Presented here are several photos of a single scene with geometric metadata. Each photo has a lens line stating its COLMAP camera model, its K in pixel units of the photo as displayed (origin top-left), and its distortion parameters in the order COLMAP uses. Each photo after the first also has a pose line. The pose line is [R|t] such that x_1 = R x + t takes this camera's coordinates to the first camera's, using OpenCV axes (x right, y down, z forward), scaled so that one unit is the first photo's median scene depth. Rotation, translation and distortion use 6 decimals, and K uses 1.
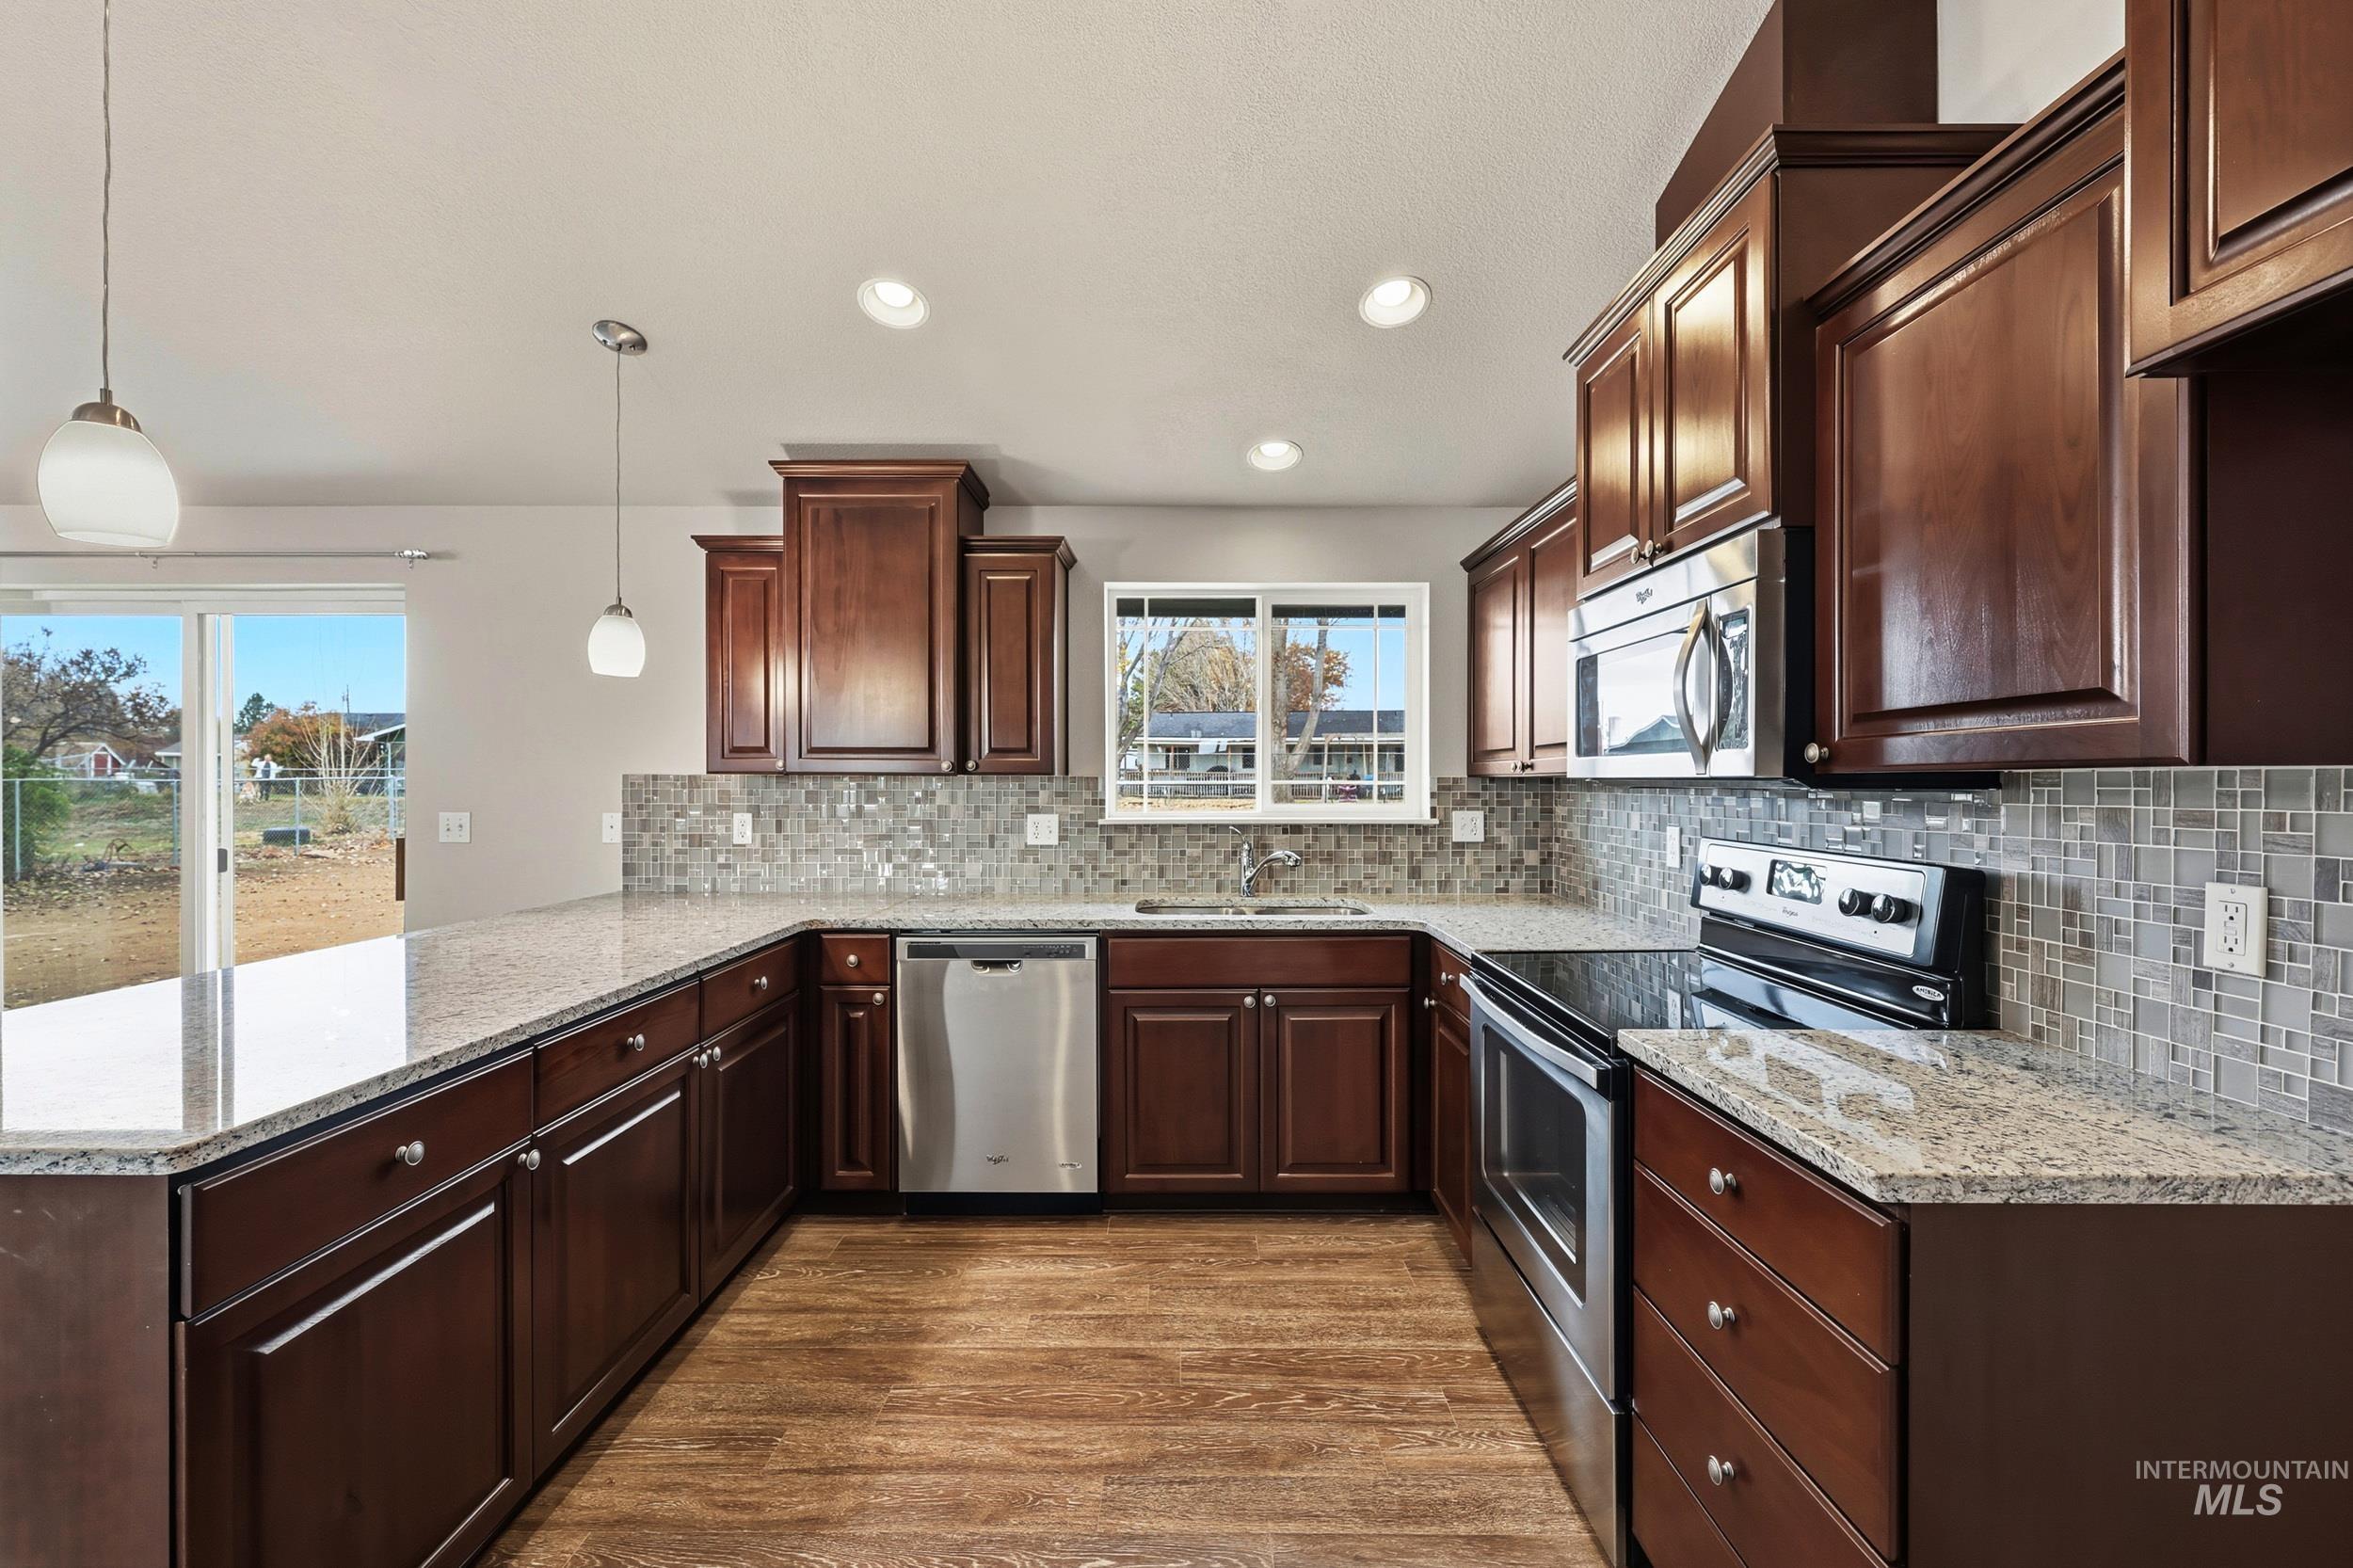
lens RADIAL K [[938.3, 0, 1172.7], [0, 938.3, 790.7], [0, 0, 1]] dist [0.000756, -0.000406]
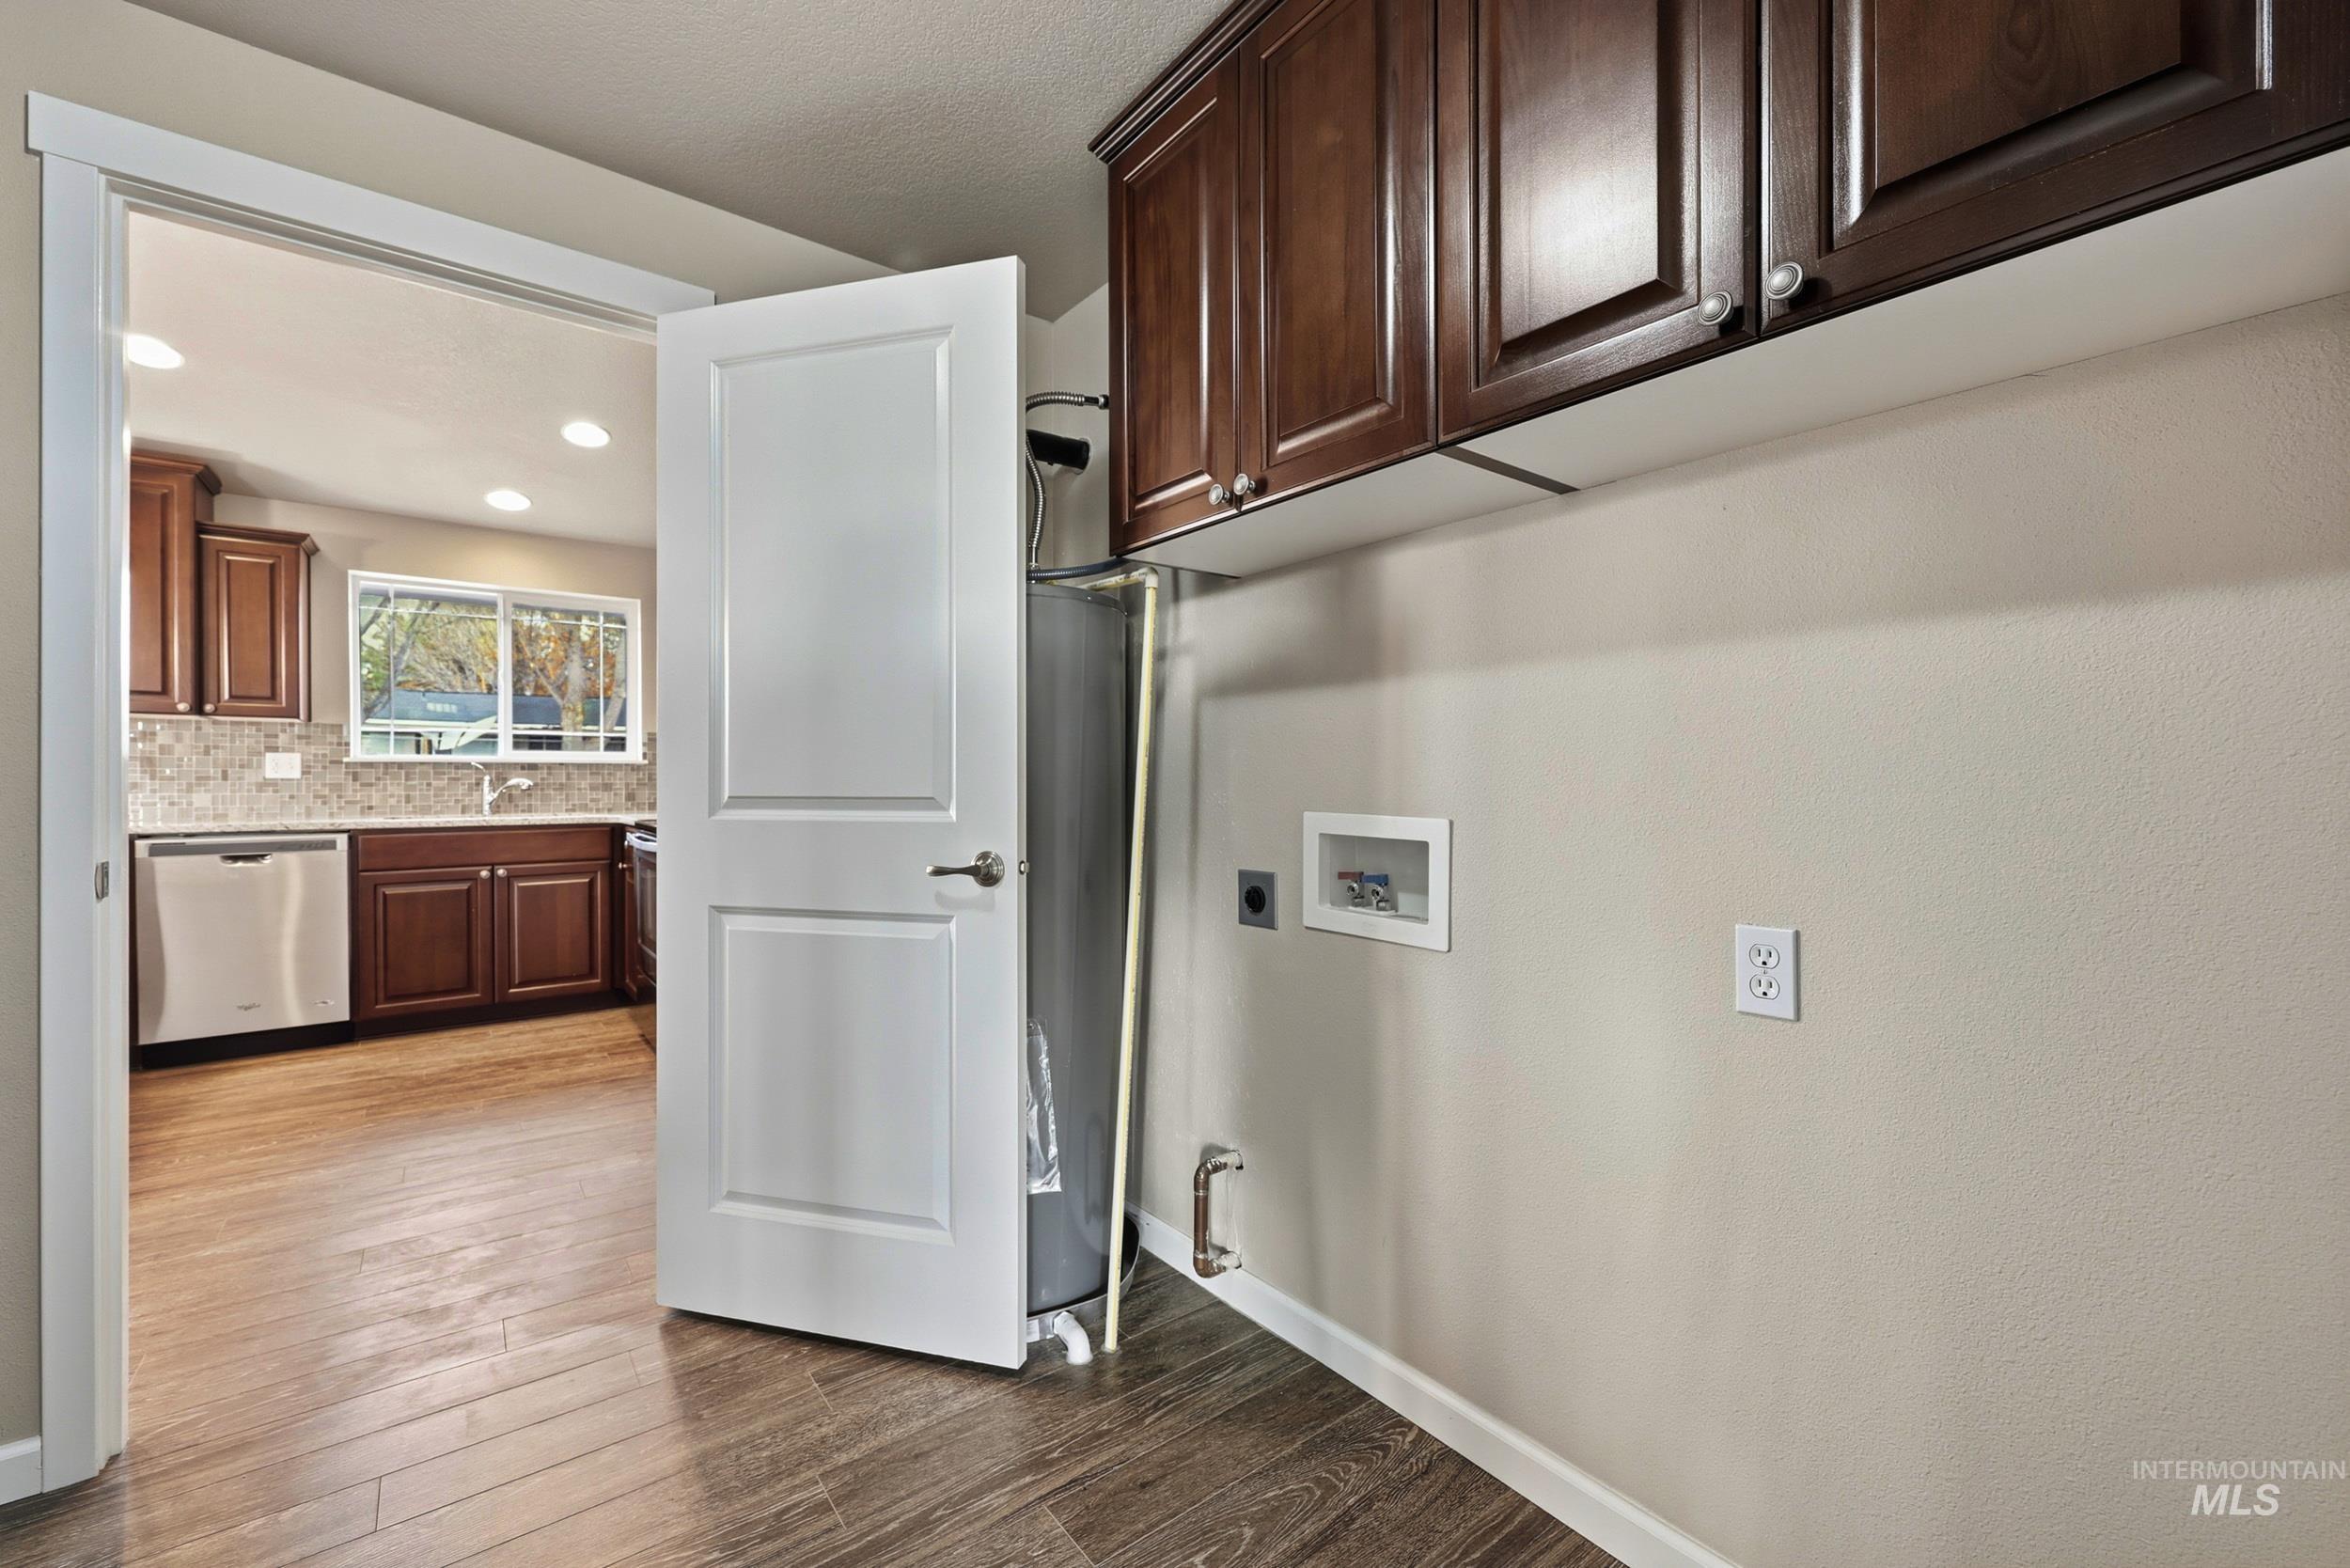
lens RADIAL K [[937.1, 0, 1160.7], [0, 937.1, 782.4], [0, 0, 1]] dist [0.000756, -0.000406]
pose [[0.787988, -0.005124, 0.615670, 0.010176], [0.009695, 0.999945, -0.004086, 0.079303], [-0.615615, 0.009189, 0.787994, -0.666066]]
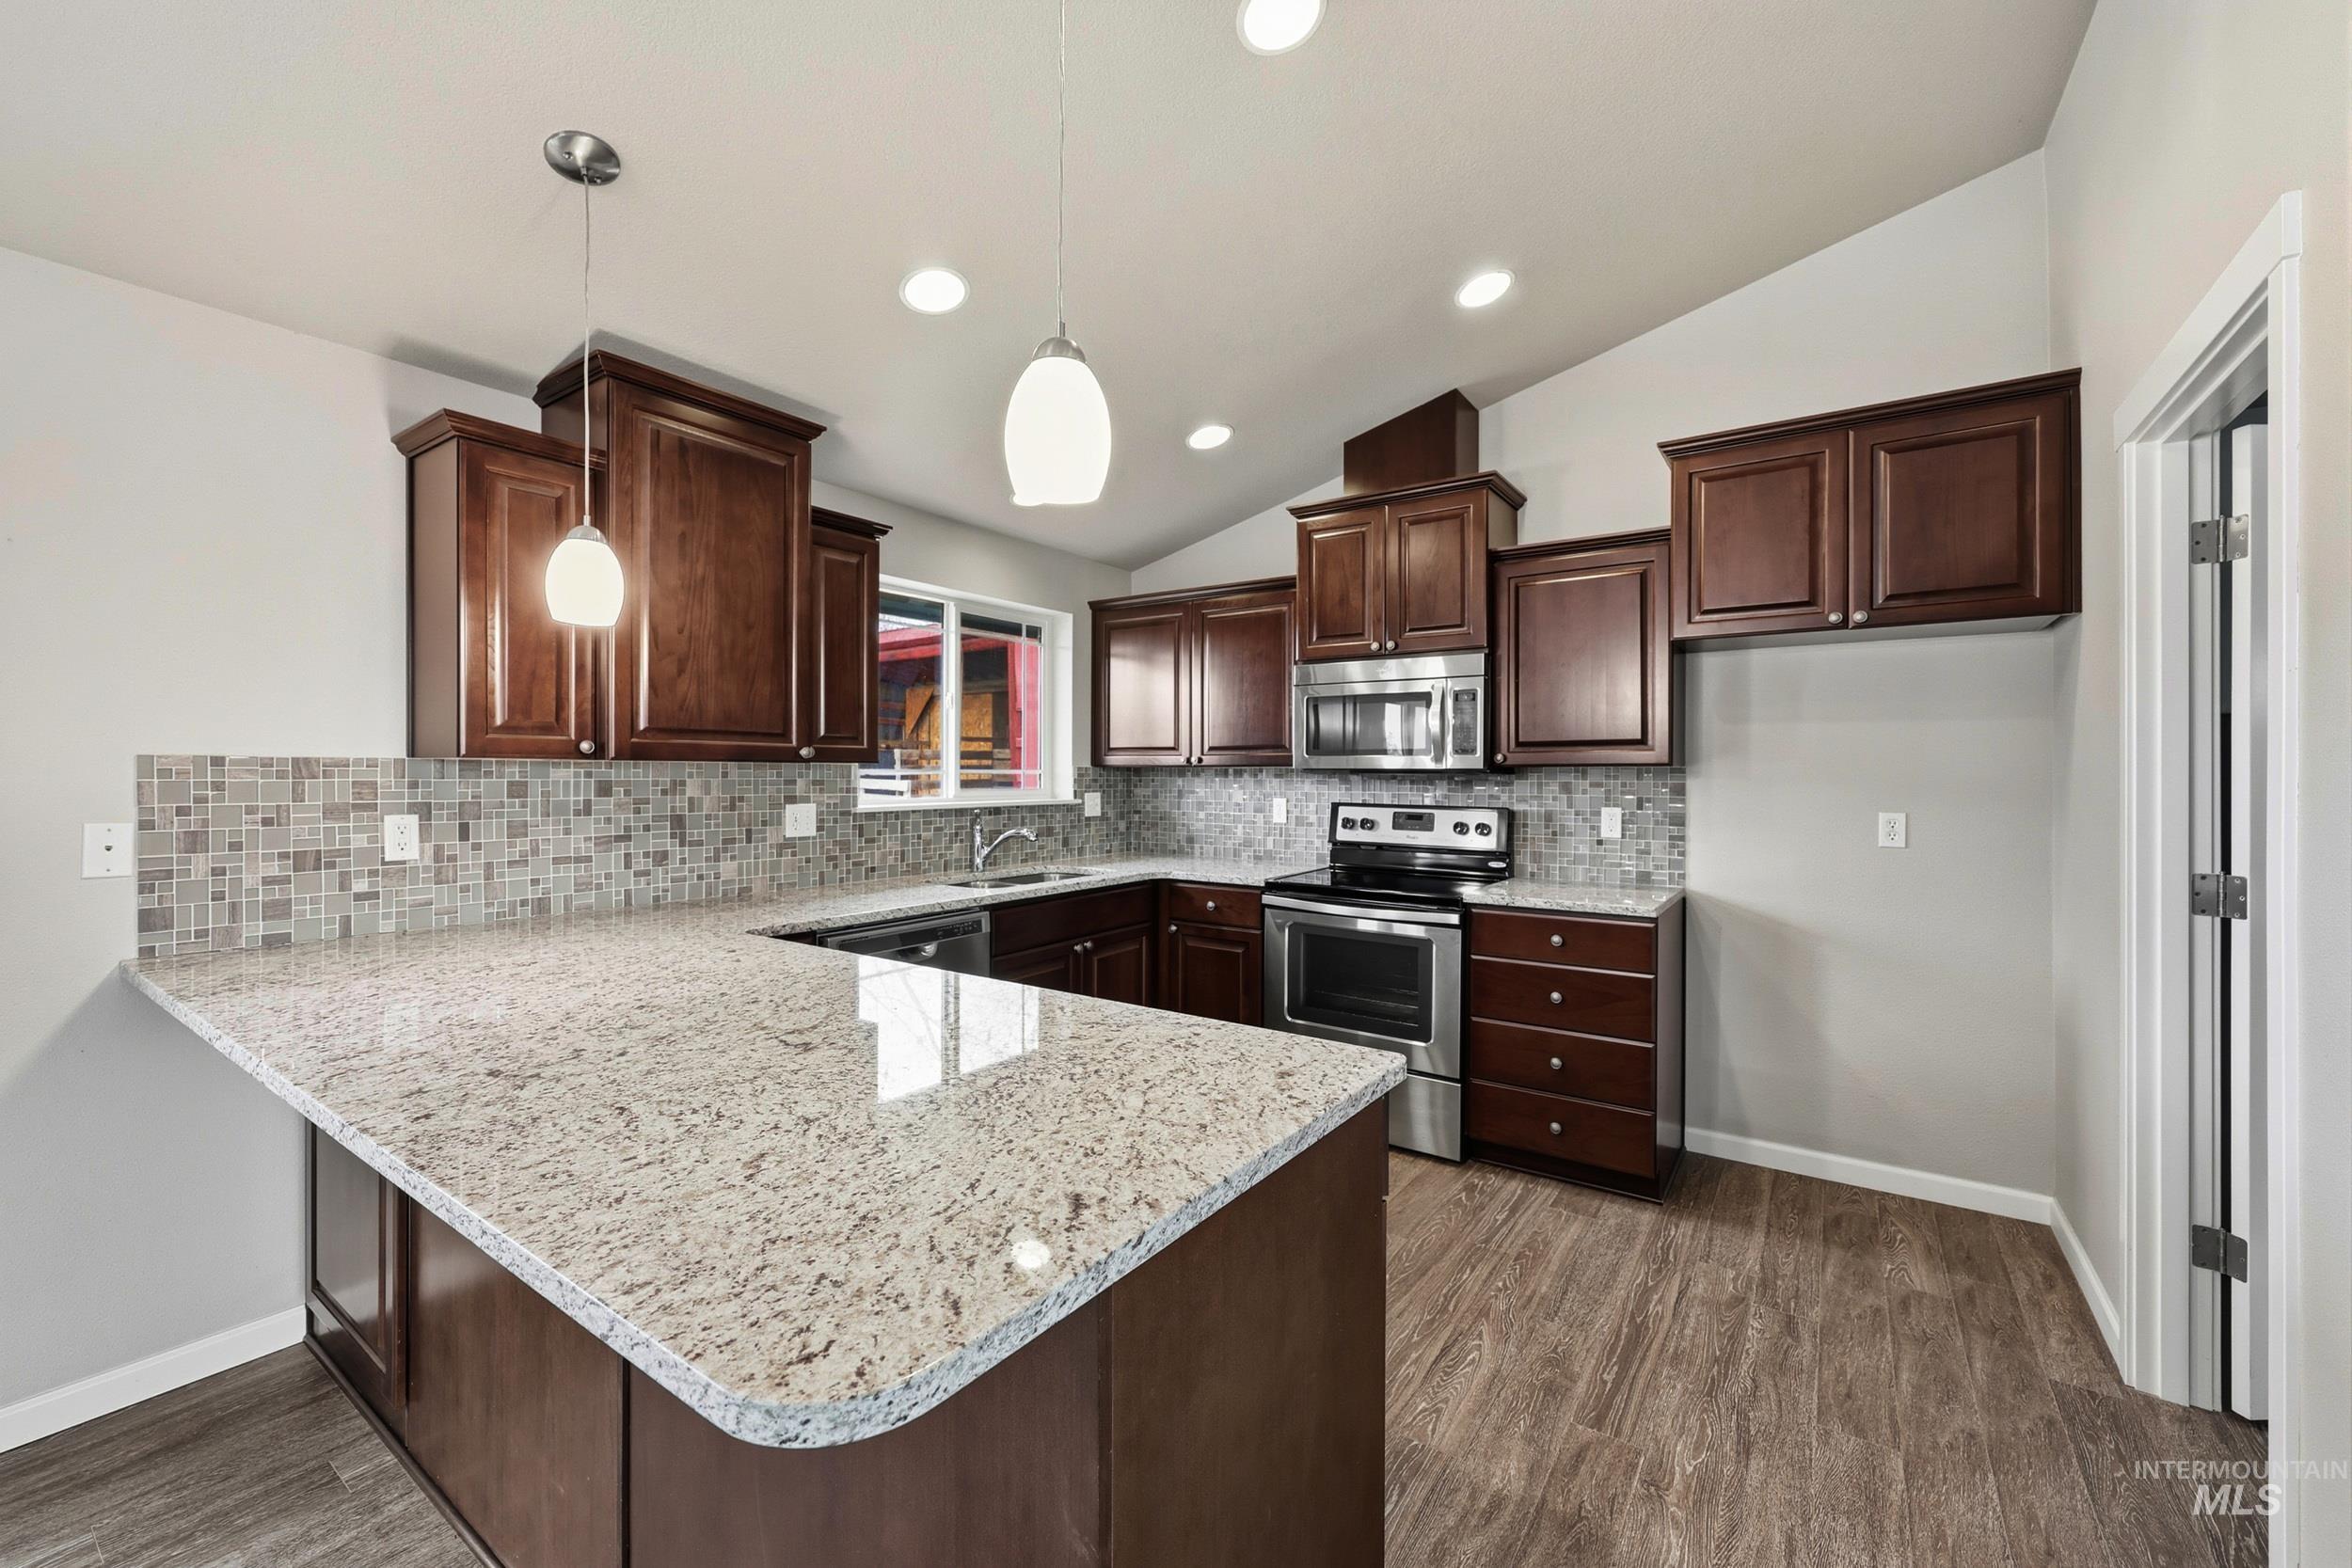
lens RADIAL K [[937.8, 0, 1185.0], [0, 937.8, 788.8], [0, 0, 1]] dist [0.000756, -0.000406]
pose [[0.577344, -0.014420, 0.816373, -0.684830], [0.005890, 0.999892, 0.013496, -0.000924], [-0.816480, -0.002983, 0.577367, 0.143727]]
